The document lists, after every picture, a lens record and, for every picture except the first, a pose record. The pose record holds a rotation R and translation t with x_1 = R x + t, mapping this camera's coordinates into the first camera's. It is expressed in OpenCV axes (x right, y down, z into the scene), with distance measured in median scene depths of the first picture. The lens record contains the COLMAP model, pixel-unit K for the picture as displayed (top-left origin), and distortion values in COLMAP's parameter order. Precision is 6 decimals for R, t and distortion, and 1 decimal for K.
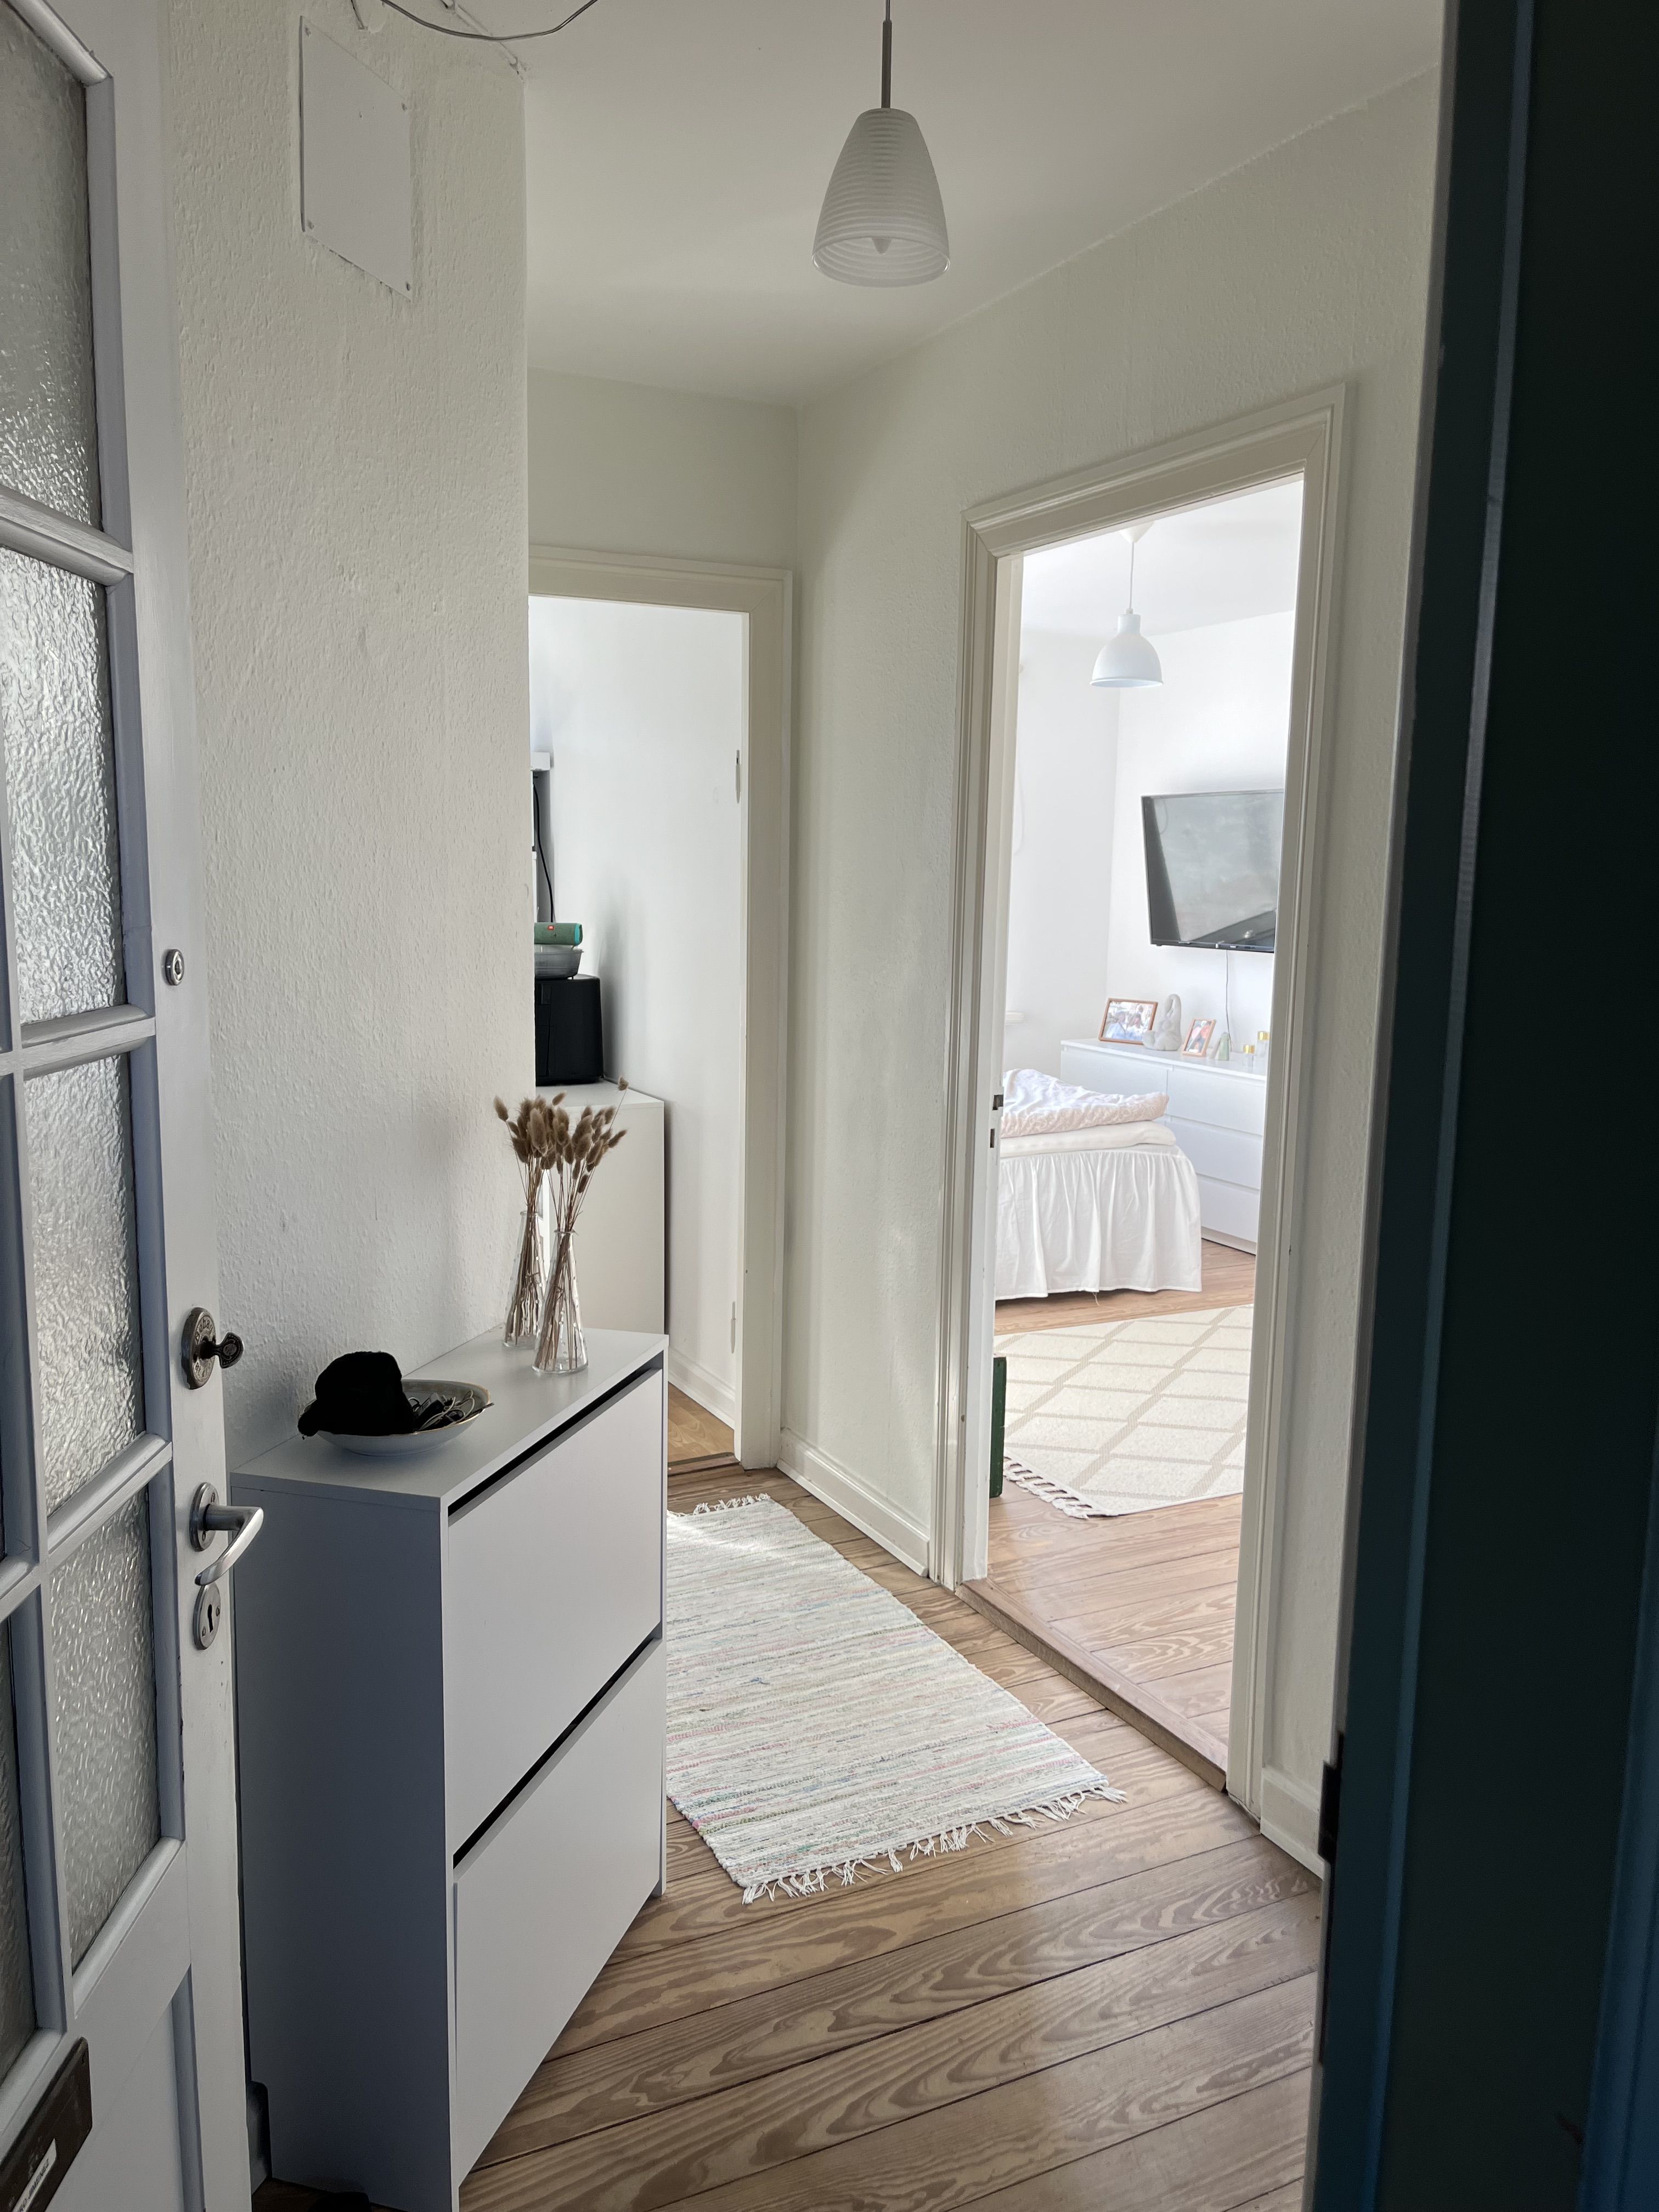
lens RADIAL K [[1691.3, 0, 826.6], [0, 1691.3, 1110.2], [0, 0, 1]] dist [-0.010801, -0.012185]
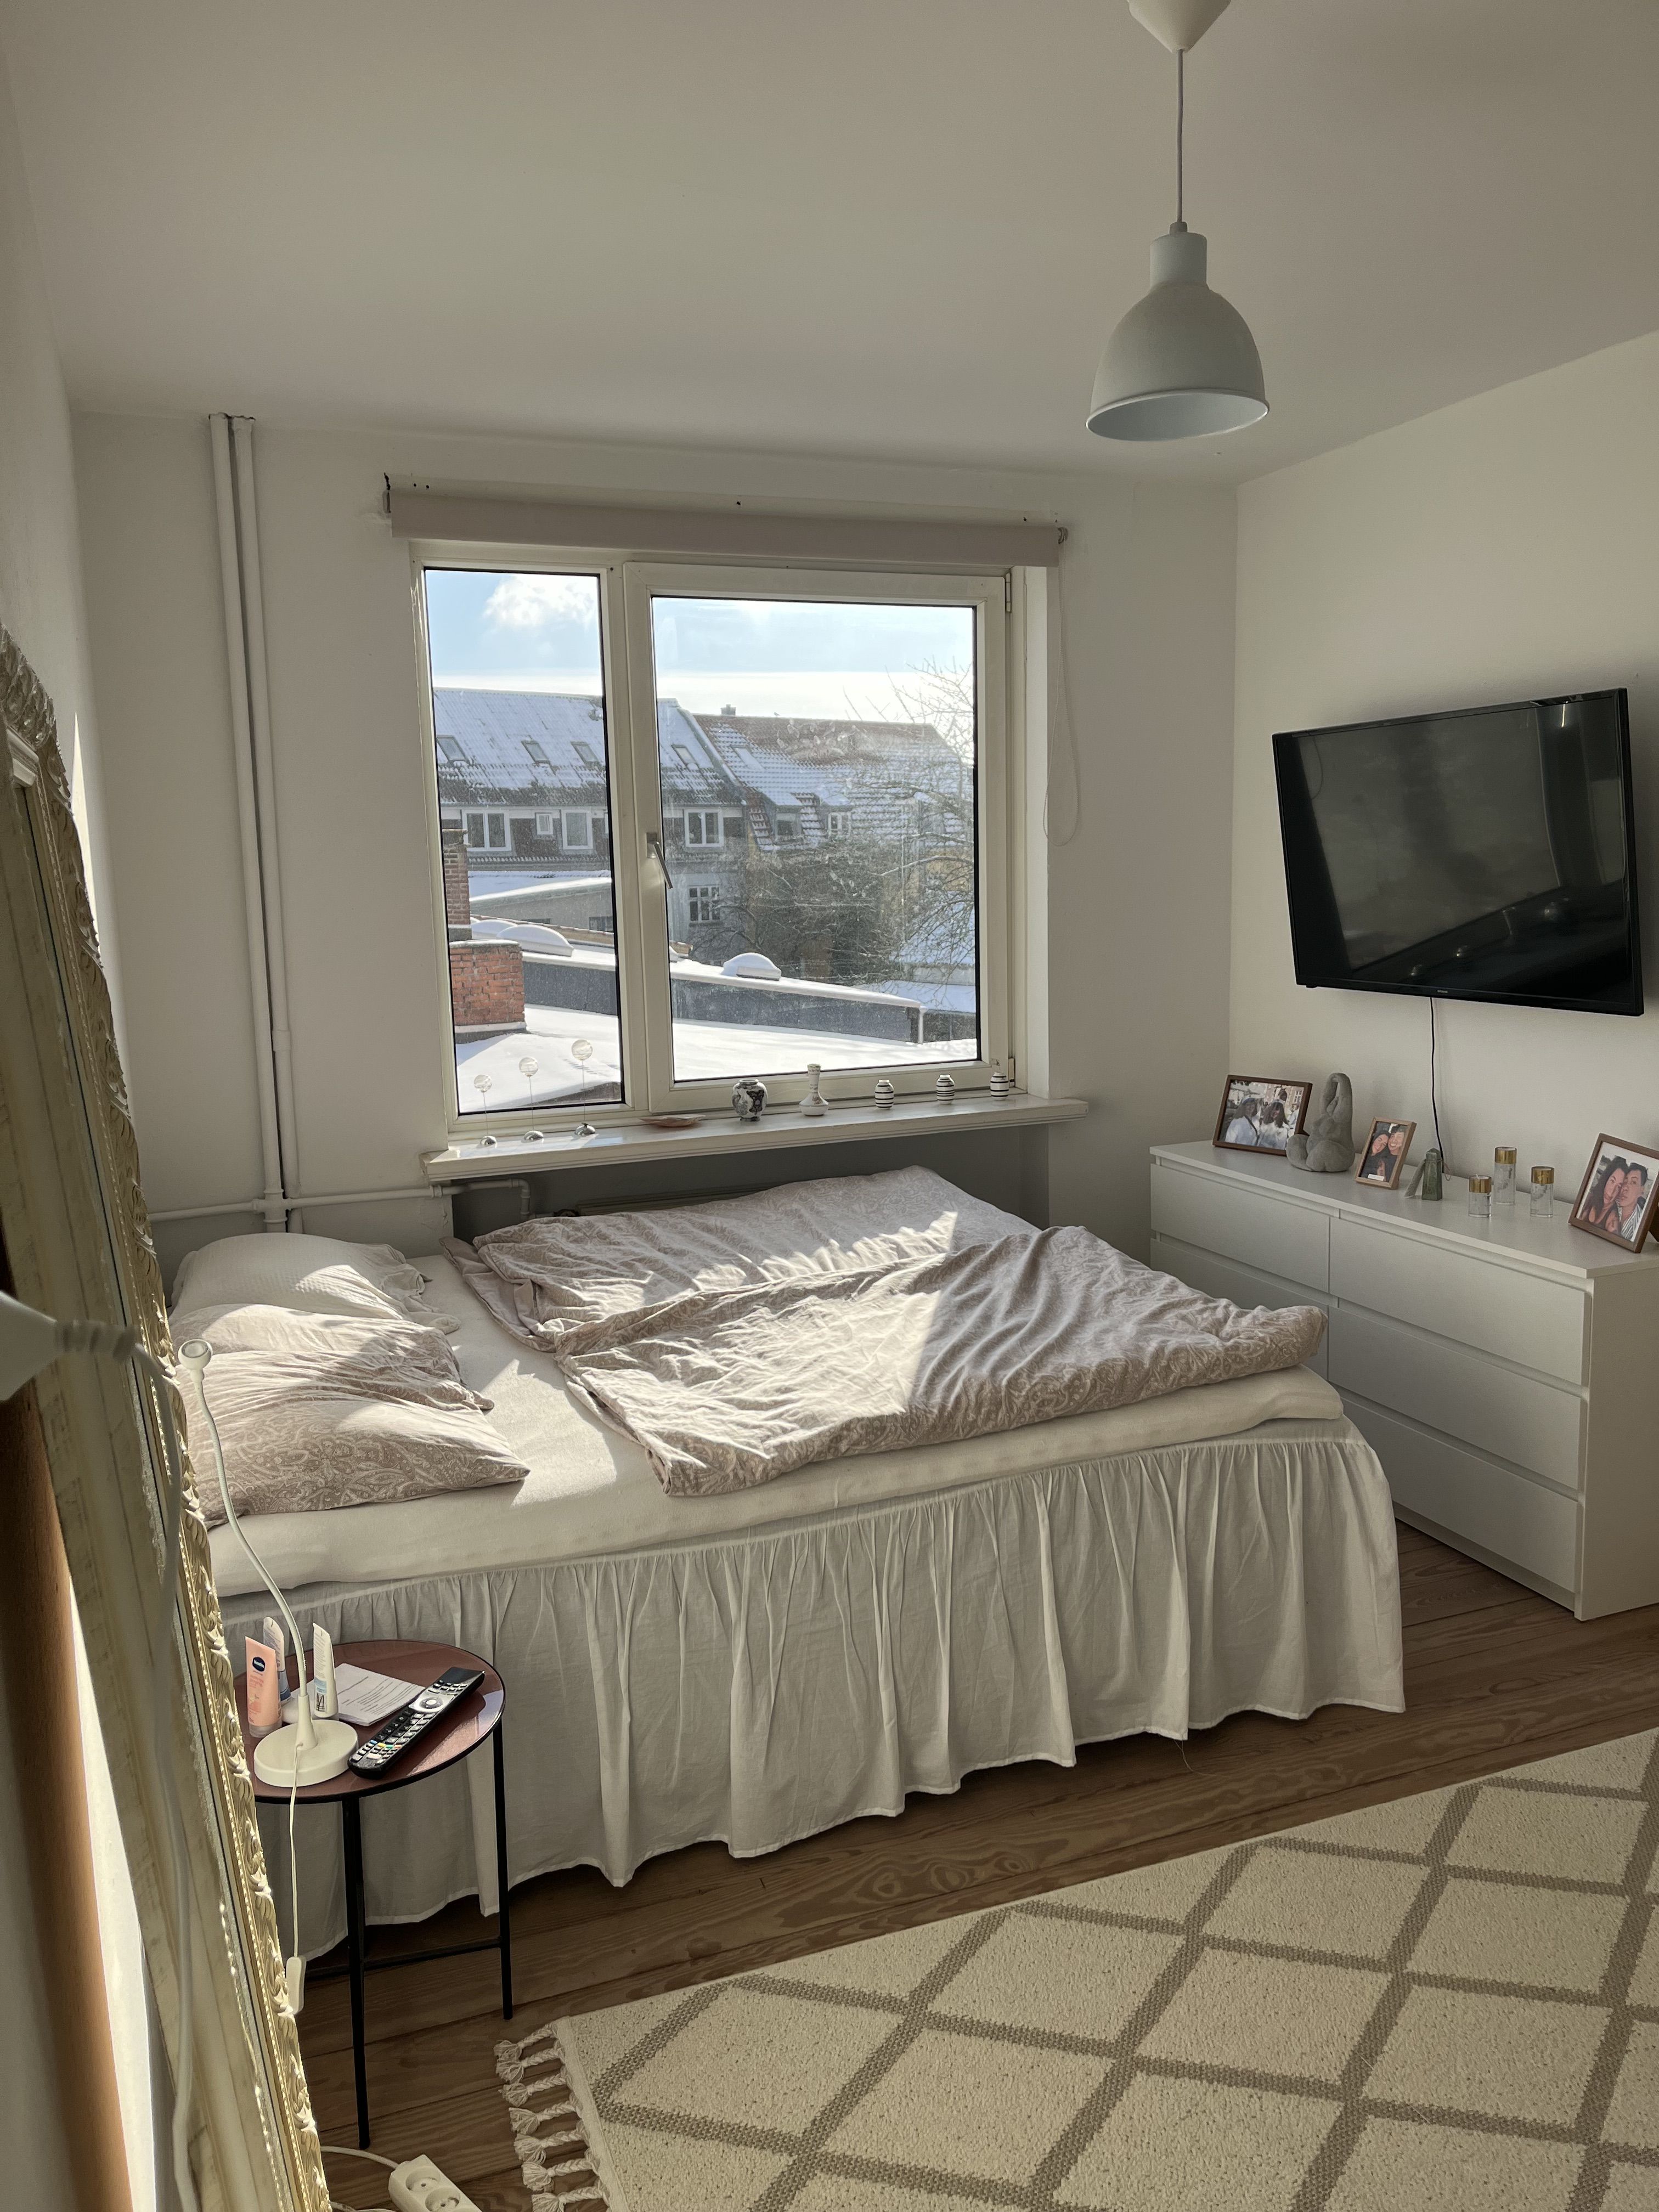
lens RADIAL K [[1691.3, 0, 832.3], [0, 1691.3, 1099.7], [0, 0, 1]] dist [-0.010801, -0.012185]
pose [[0.994676, -0.025638, -0.099808, 0.108164], [0.025666, 0.999670, -0.001007, -0.075587], [0.099801, -0.001560, 0.995006, 0.487468]]
